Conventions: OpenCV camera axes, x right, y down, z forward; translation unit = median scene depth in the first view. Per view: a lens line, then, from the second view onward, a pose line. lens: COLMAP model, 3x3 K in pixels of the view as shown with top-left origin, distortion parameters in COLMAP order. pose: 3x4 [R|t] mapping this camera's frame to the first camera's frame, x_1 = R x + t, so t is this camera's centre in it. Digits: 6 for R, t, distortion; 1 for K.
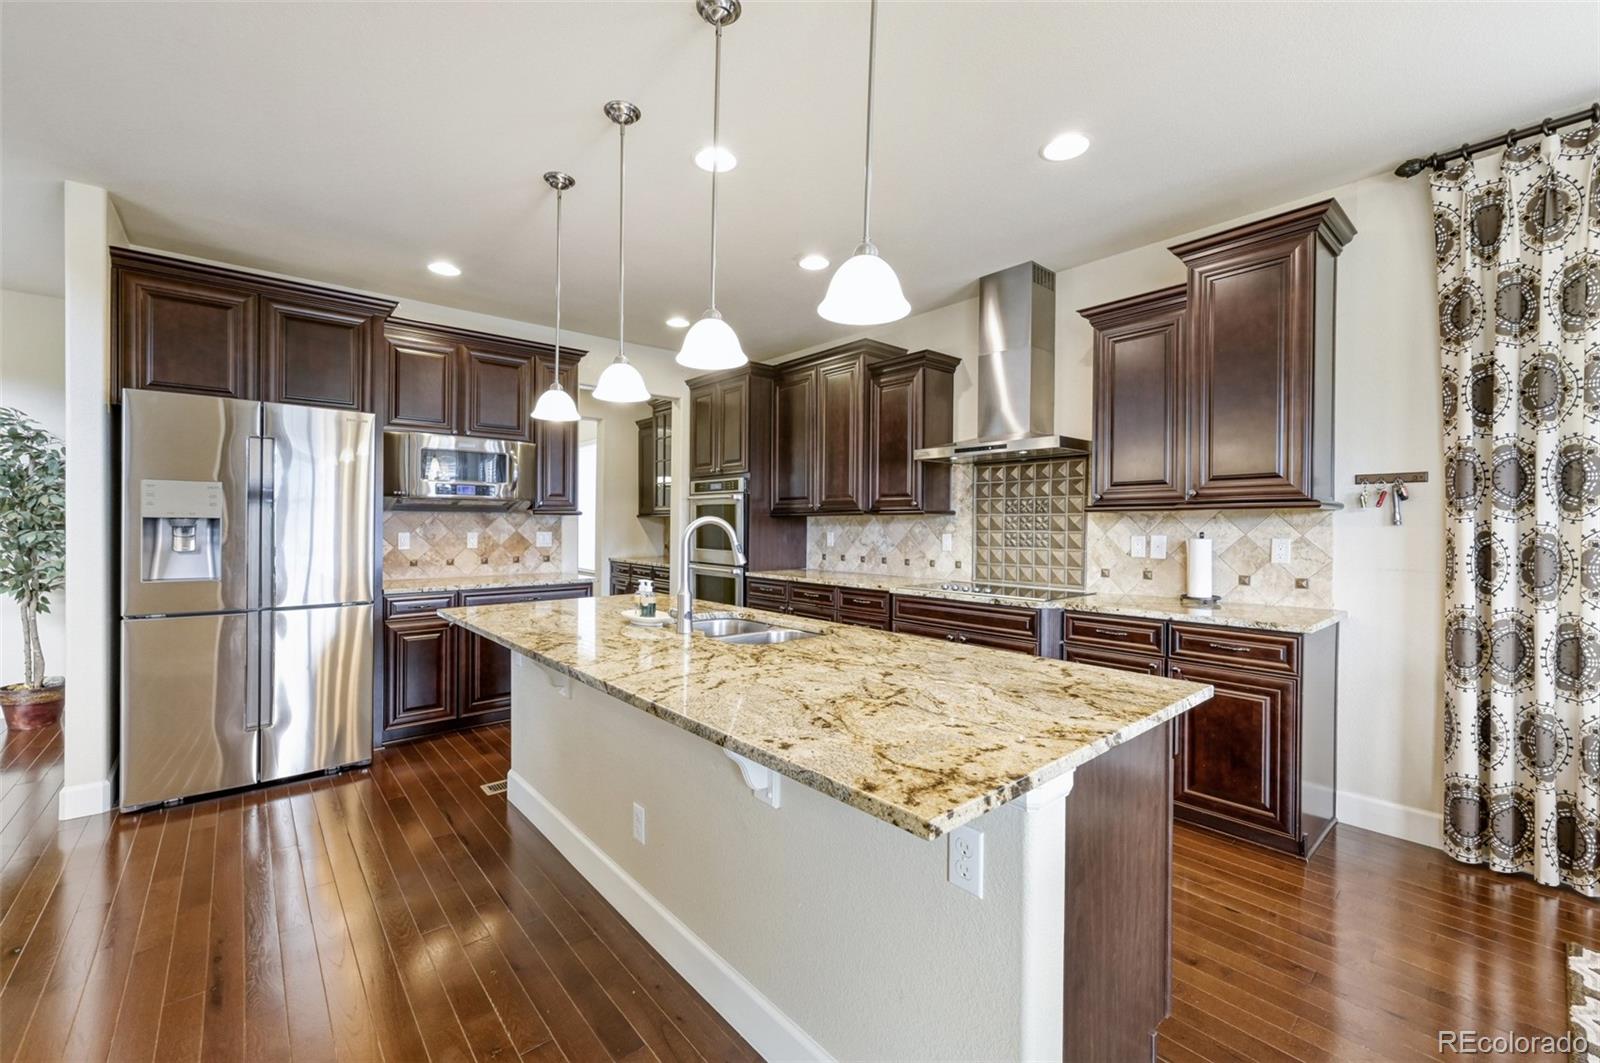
lens RADIAL K [[634.5, 0, 807.2], [0, 634.5, 524.7], [0, 0, 1]] dist [0.001028, 0.000567]
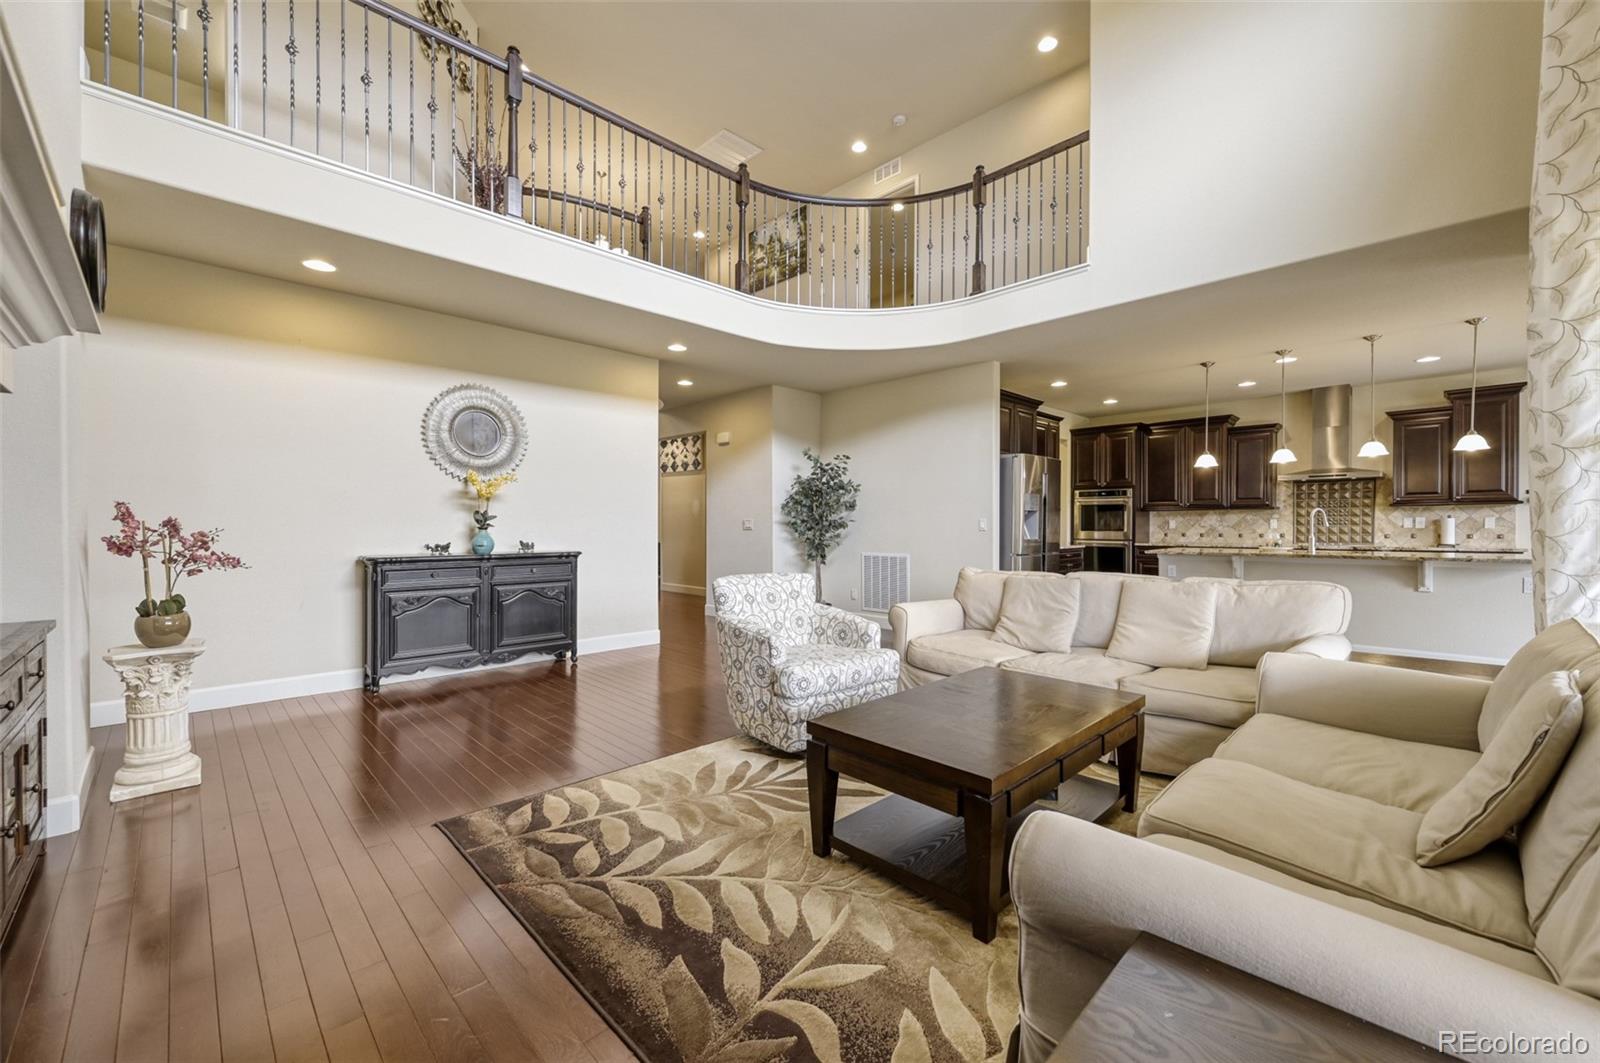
lens RADIAL K [[634.5, 0, 805.1], [0, 634.5, 526.8], [0, 0, 1]] dist [0.001028, 0.000567]
pose [[0.998125, -0.008108, 0.060676, -1.436174], [0.007907, 0.999962, 0.003554, 0.021687], [-0.060703, -0.003067, 0.998151, -0.881231]]
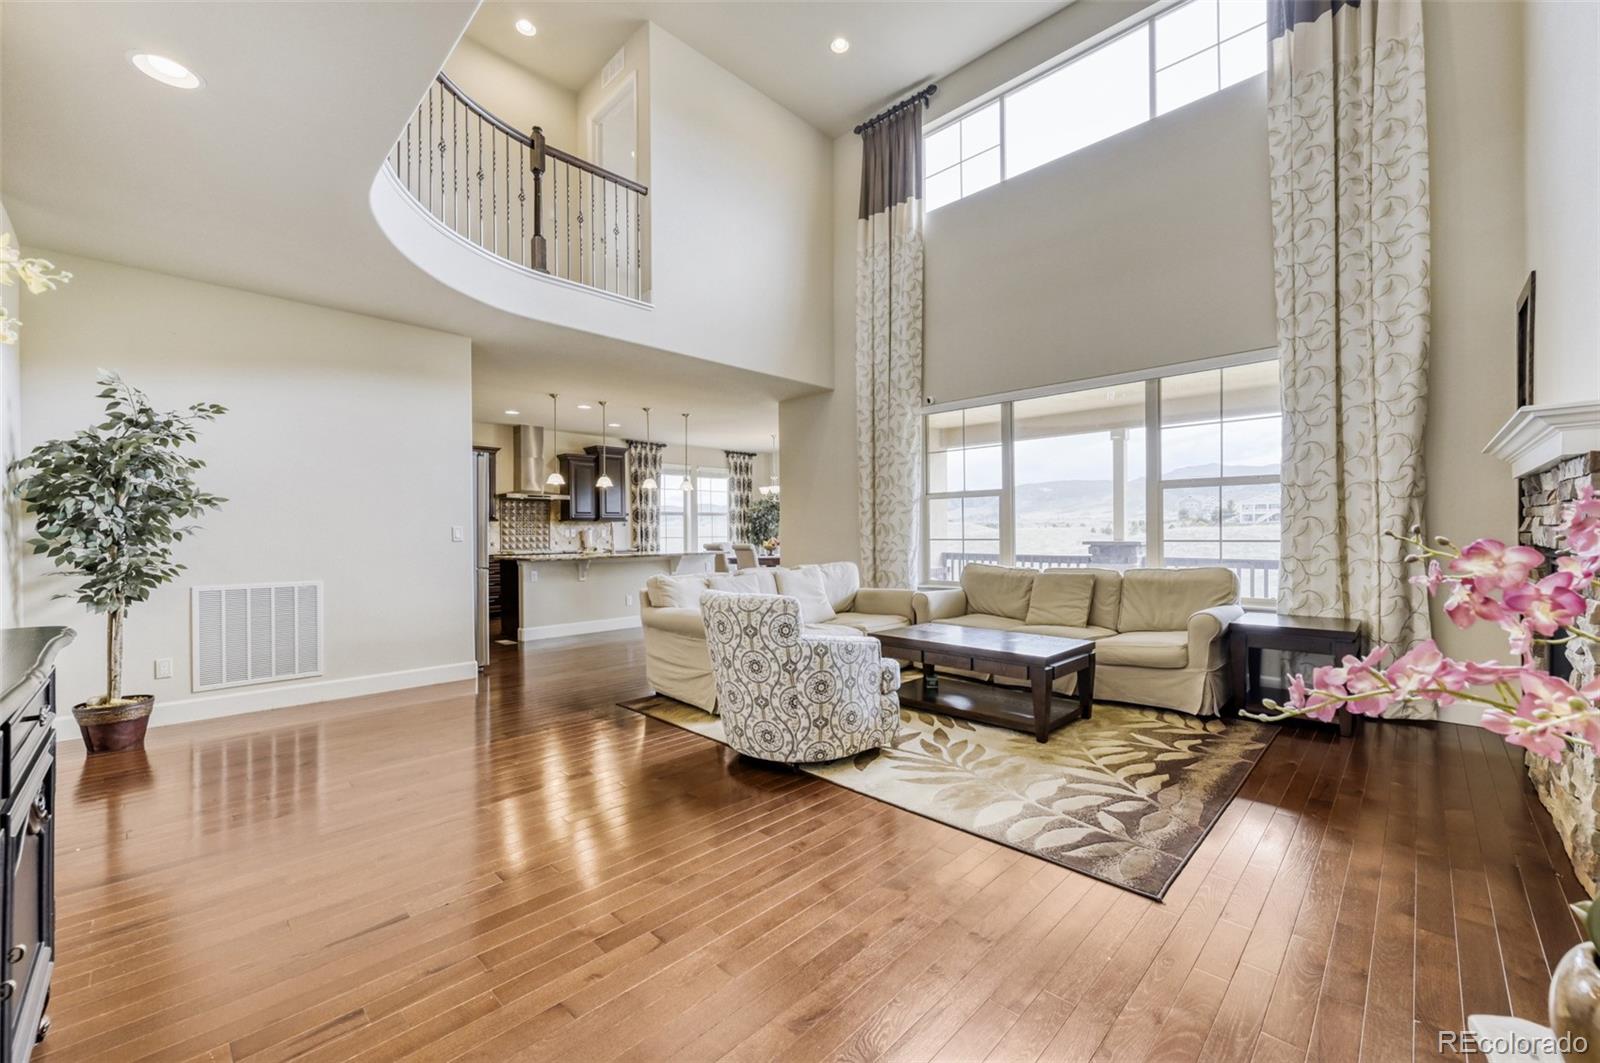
lens RADIAL K [[634.5, 0, 804.4], [0, 634.5, 532.5], [0, 0, 1]] dist [0.001028, 0.000567]
pose [[-0.077049, -0.004295, 0.997018, -2.262309], [0.006131, 0.999970, 0.004781, 0.020564], [-0.997008, 0.006481, -0.077021, 0.107959]]
